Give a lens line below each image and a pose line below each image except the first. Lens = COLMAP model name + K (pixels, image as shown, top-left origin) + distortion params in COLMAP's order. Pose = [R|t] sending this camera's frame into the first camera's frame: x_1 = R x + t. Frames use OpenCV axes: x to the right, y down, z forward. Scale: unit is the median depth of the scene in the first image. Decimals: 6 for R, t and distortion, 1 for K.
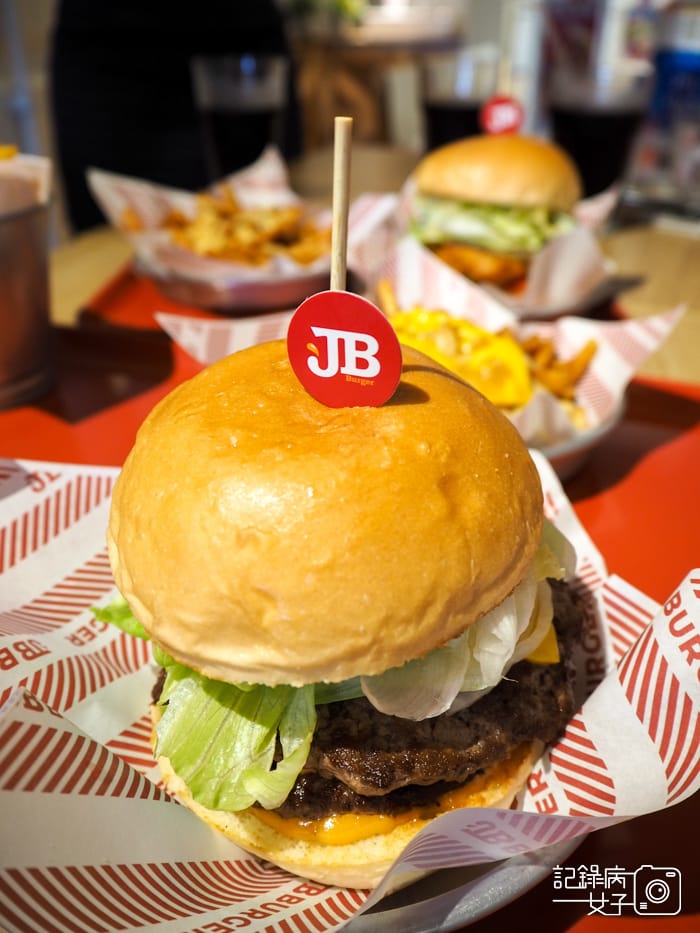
lens RADIAL K [[790.9, 0, 350.0], [0, 790.9, 466.5], [0, 0, 1]] dist [-0.031859, -0.006469]
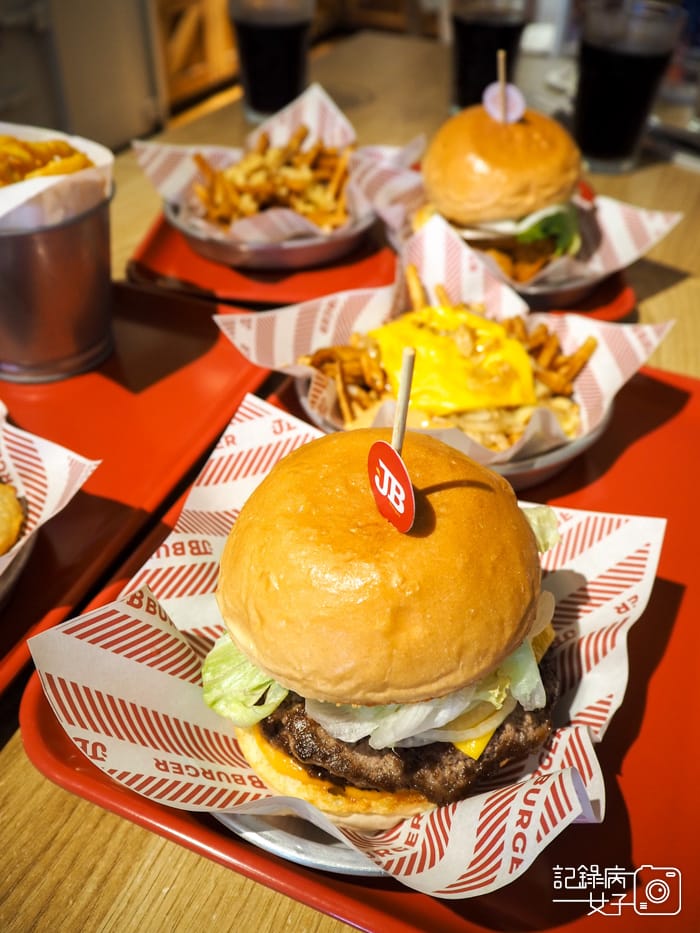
lens RADIAL K [[773.9, 0, 350.0], [0, 773.9, 466.5], [0, 0, 1]] dist [-0.002354, -0.001036]
pose [[0.787329, 0.437608, -0.434295, 0.501947], [-0.345642, 0.896602, 0.276831, -0.520598], [0.510534, -0.067846, 0.857177, -0.179224]]
